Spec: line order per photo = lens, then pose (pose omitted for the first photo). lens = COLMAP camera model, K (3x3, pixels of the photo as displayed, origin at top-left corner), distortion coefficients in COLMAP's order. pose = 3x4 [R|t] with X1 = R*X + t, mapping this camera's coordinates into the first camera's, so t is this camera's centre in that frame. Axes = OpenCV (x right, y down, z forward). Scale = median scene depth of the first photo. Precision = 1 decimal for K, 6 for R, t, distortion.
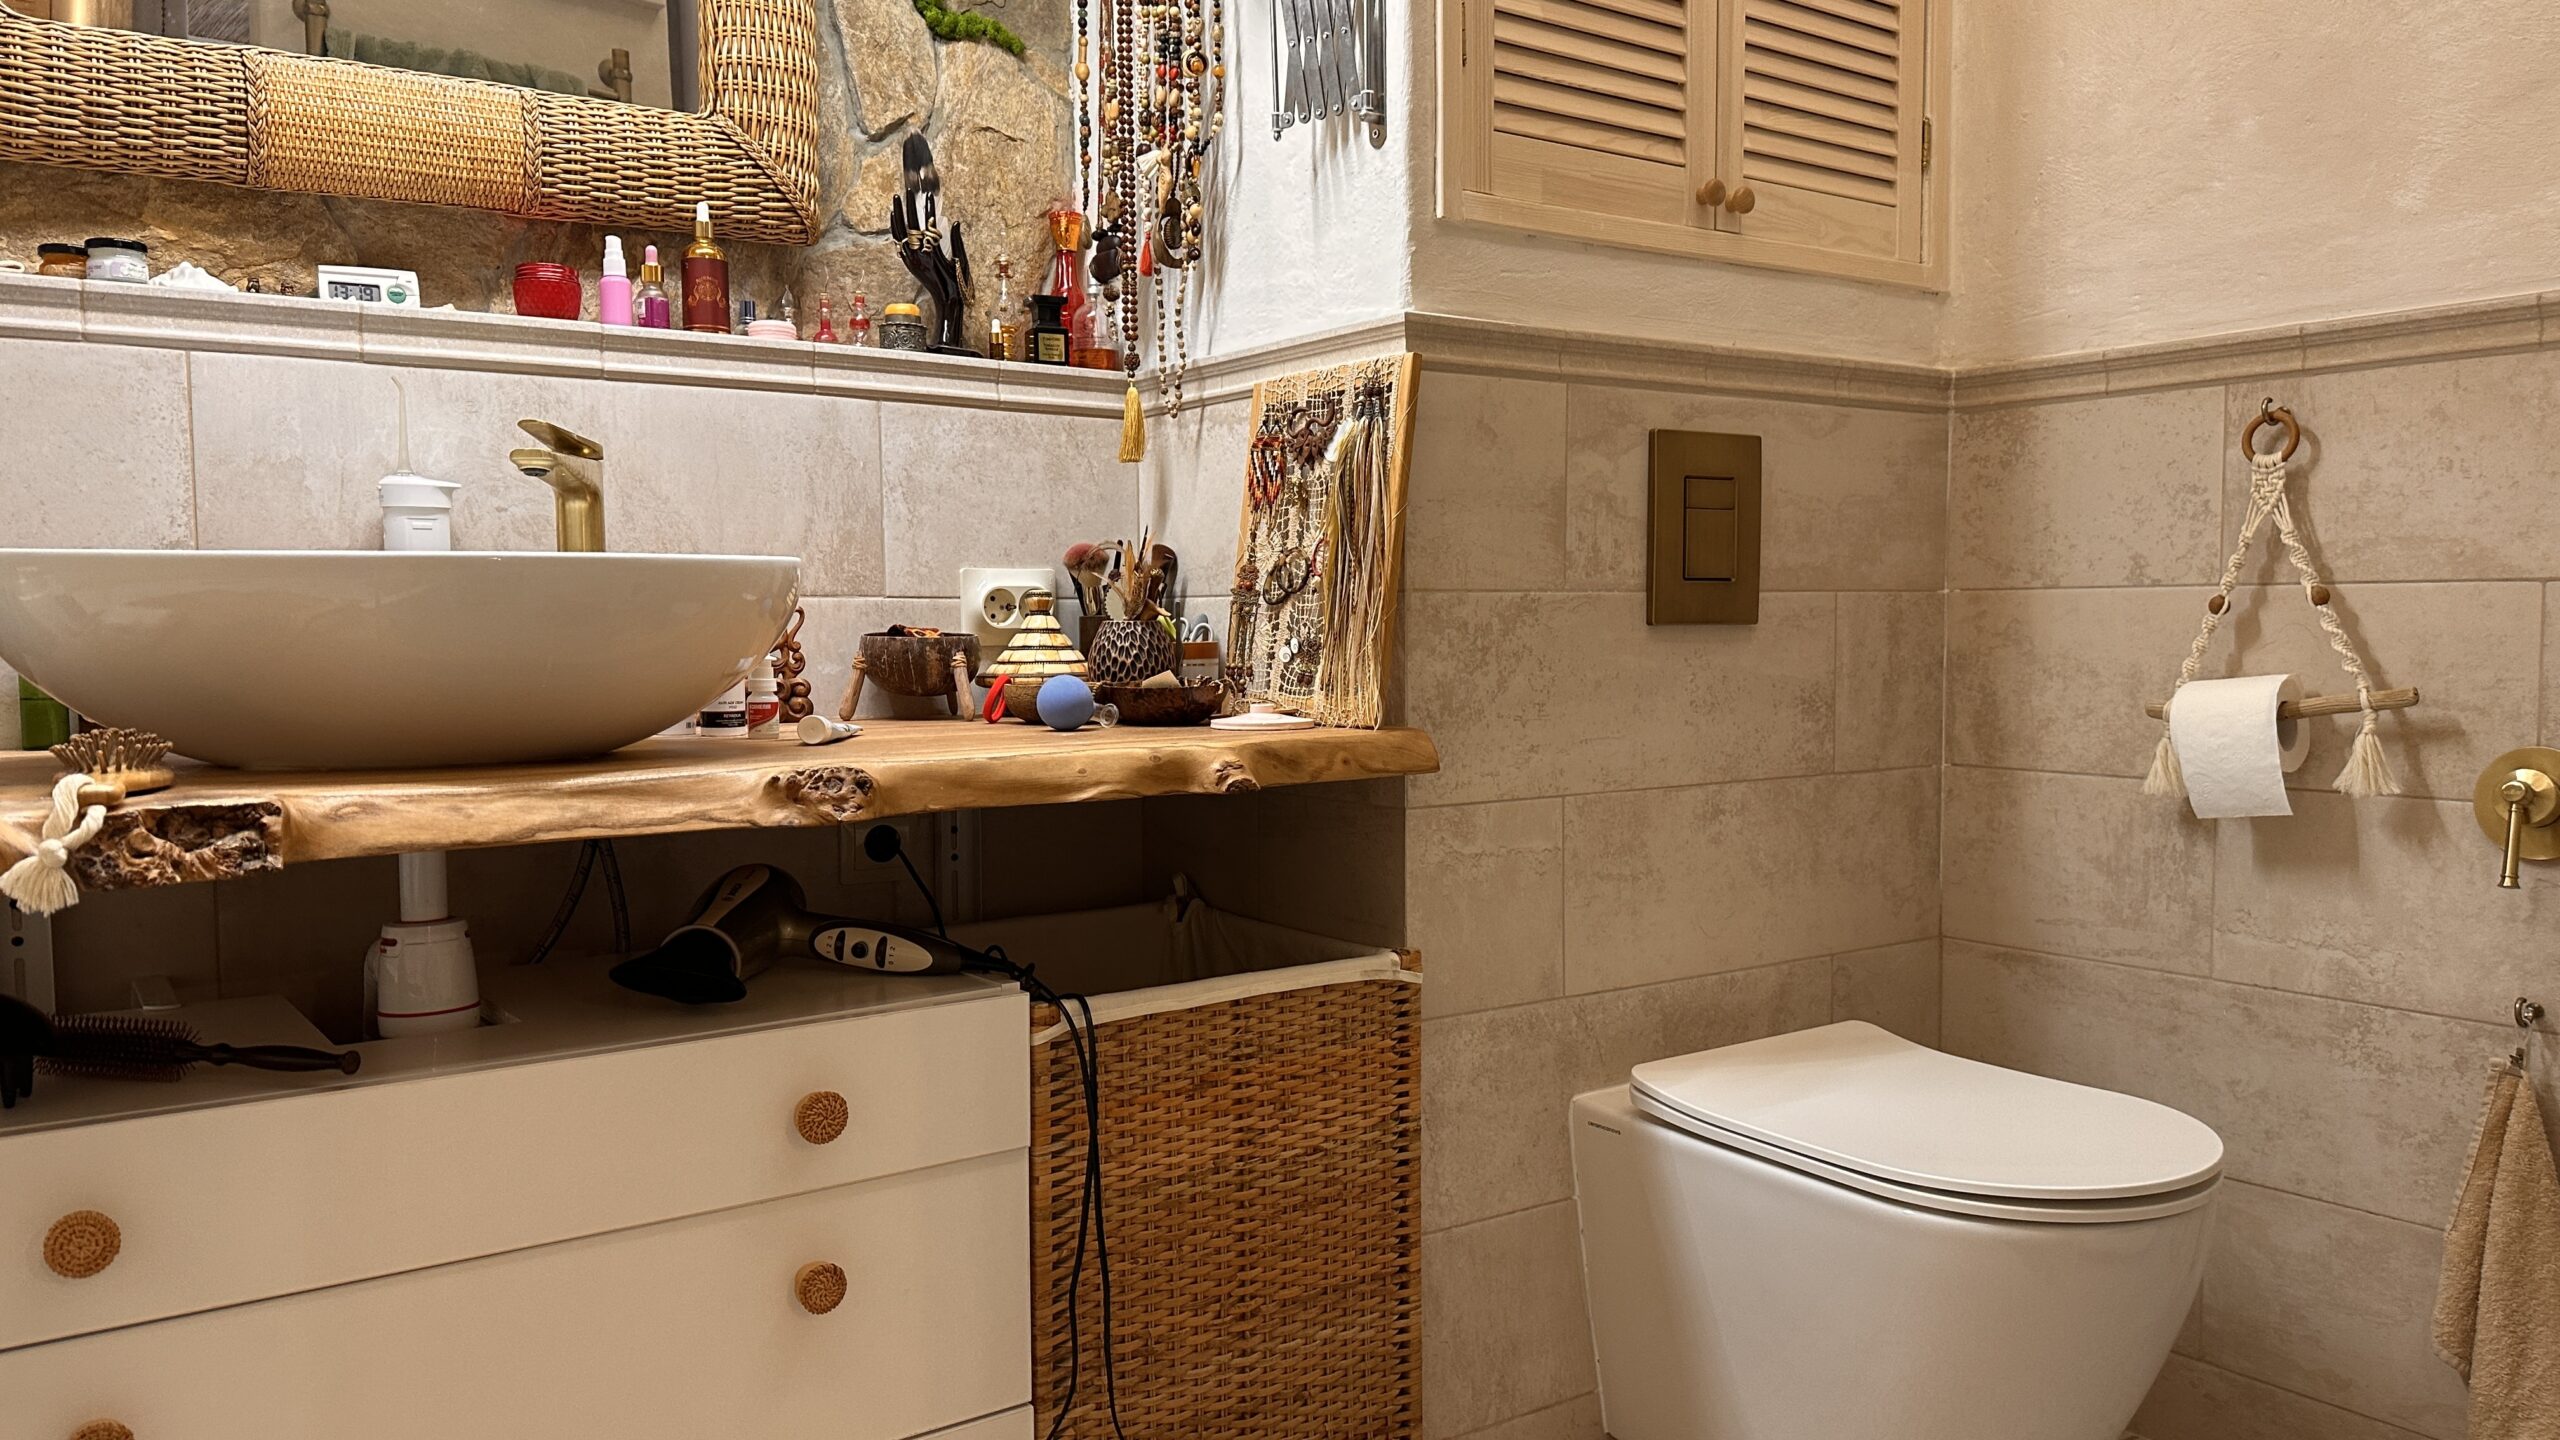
lens RADIAL K [[1833.2, 0, 1273.5], [0, 1833.2, 762.3], [0, 0, 1]] dist [0.083309, -0.100593]
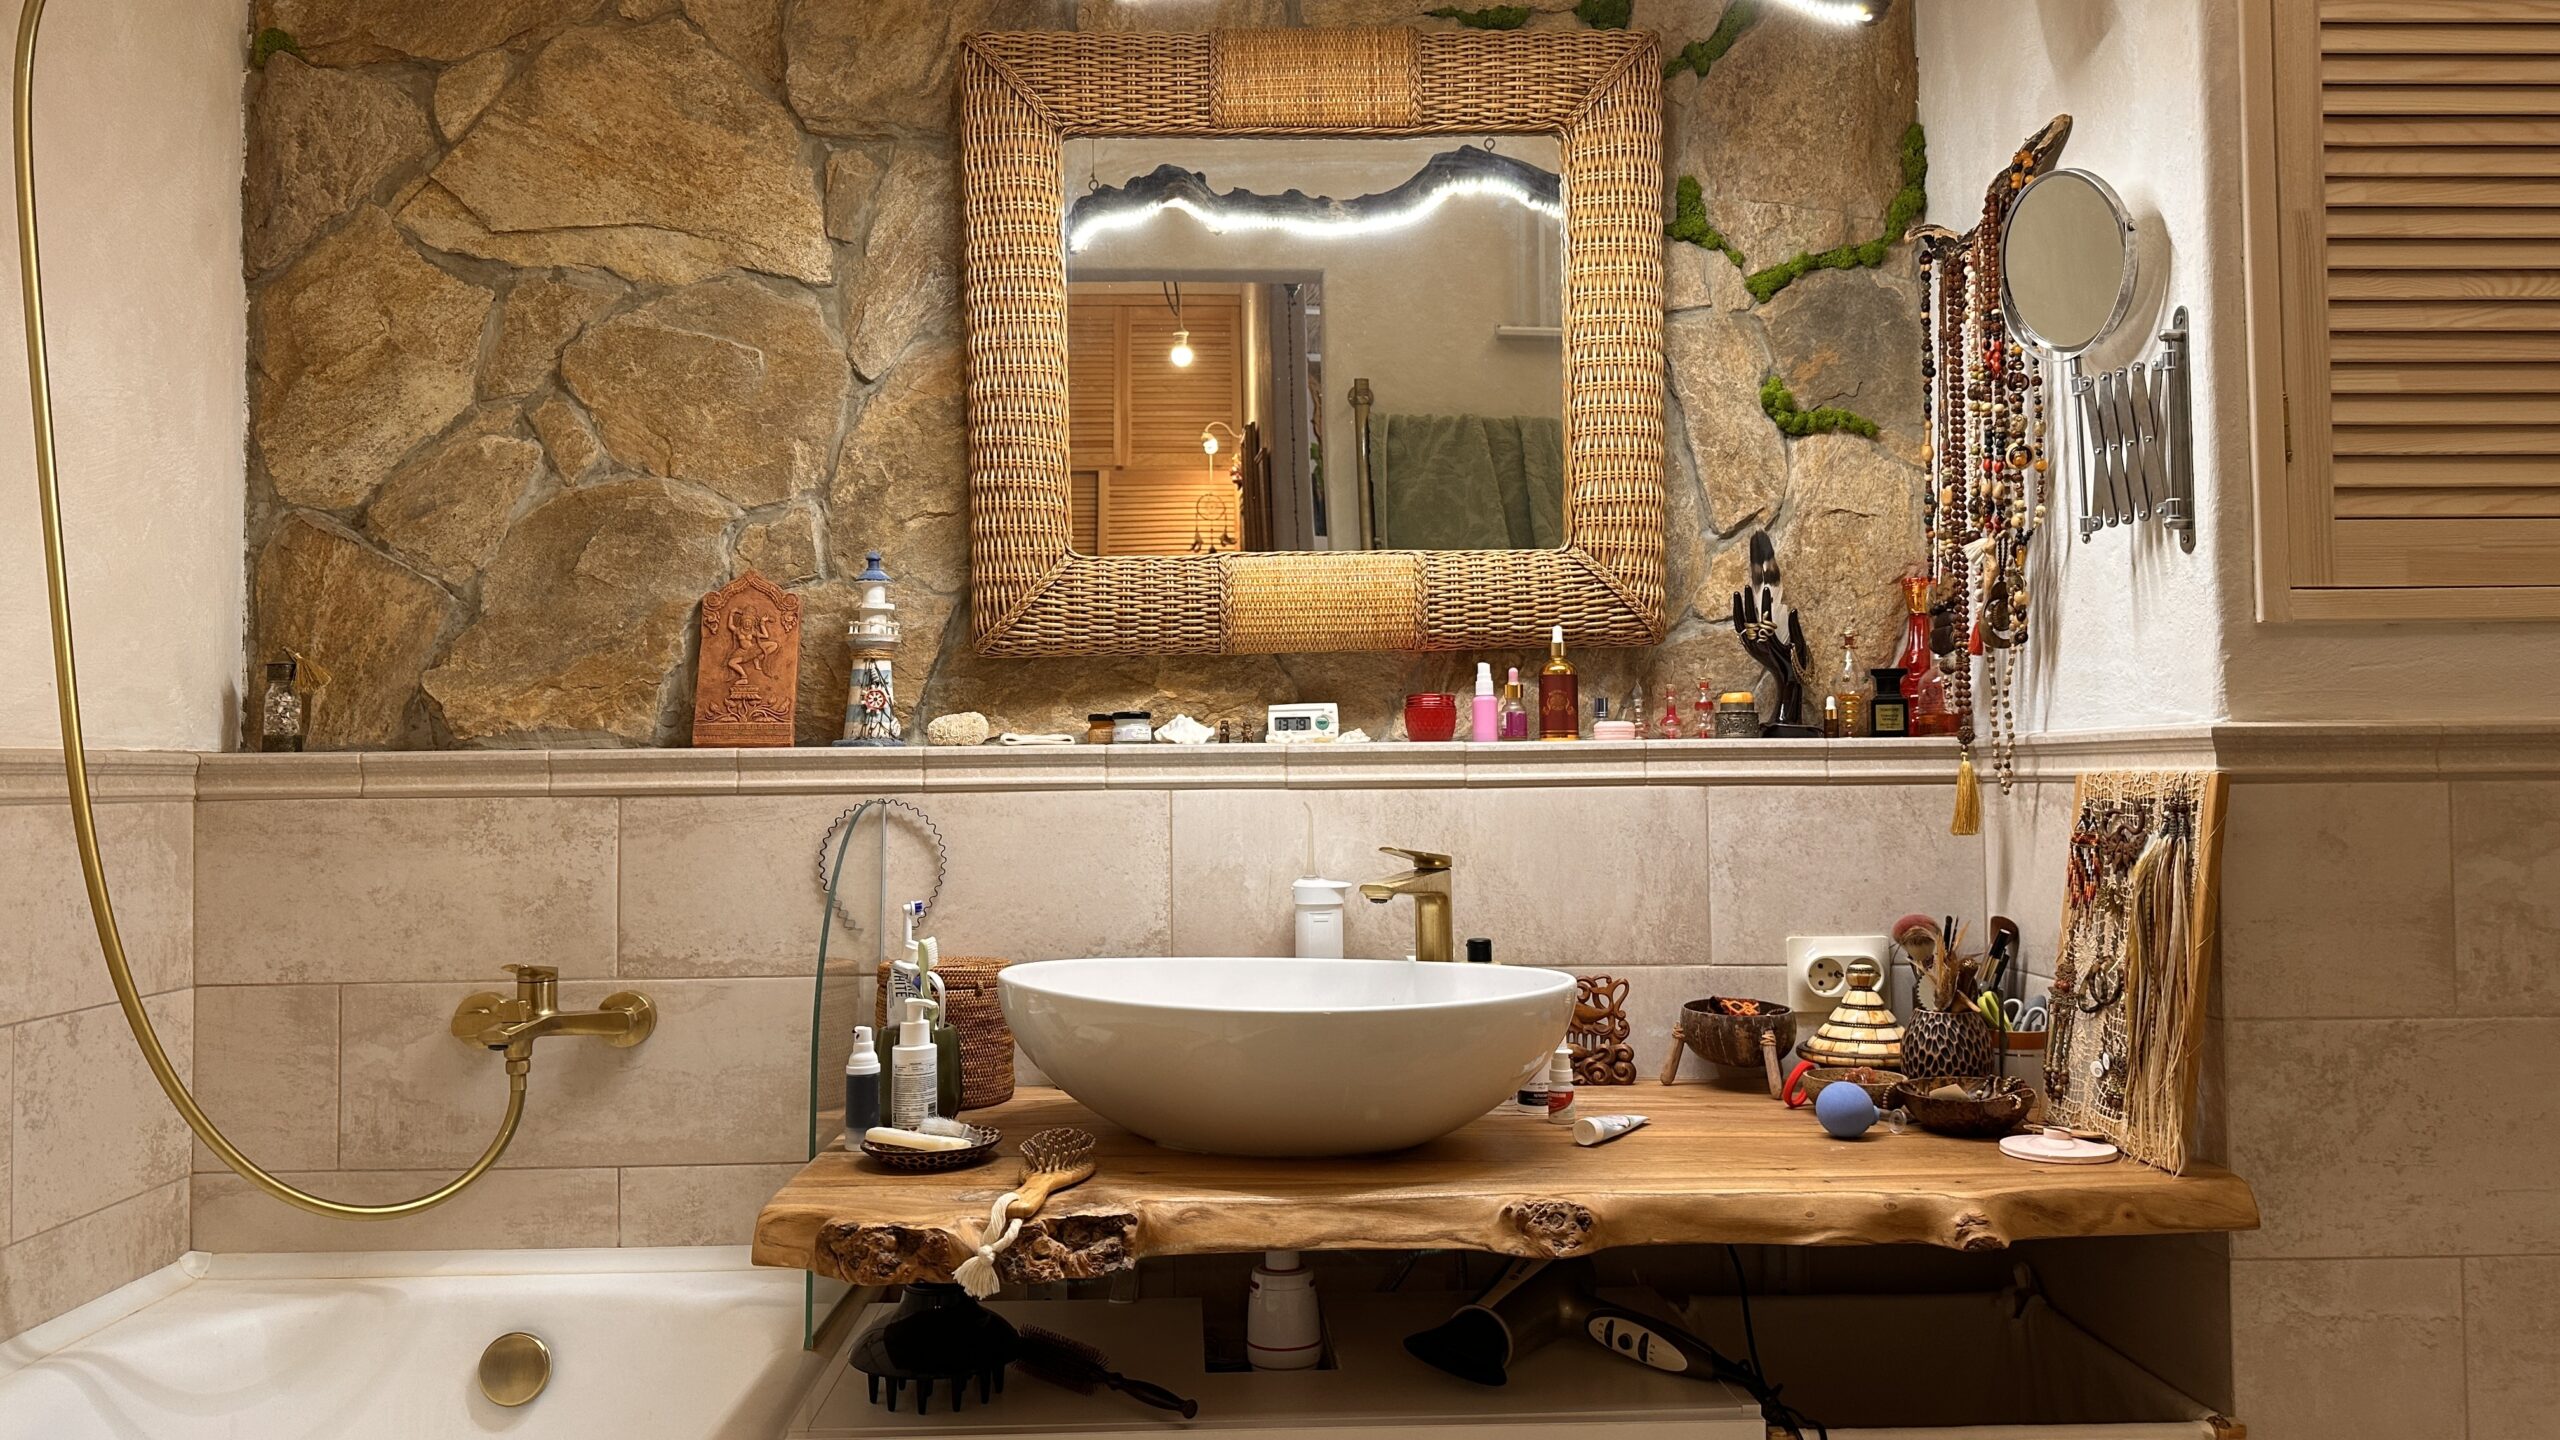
lens RADIAL K [[1812.0, 0, 1240.8], [0, 1812.0, 726.6], [0, 0, 1]] dist [0.075692, -0.079532]
pose [[0.836038, -0.023513, -0.548168, 0.163585], [-0.037472, 0.994302, -0.099800, -0.124514], [0.547391, 0.103977, 0.830393, -0.060526]]
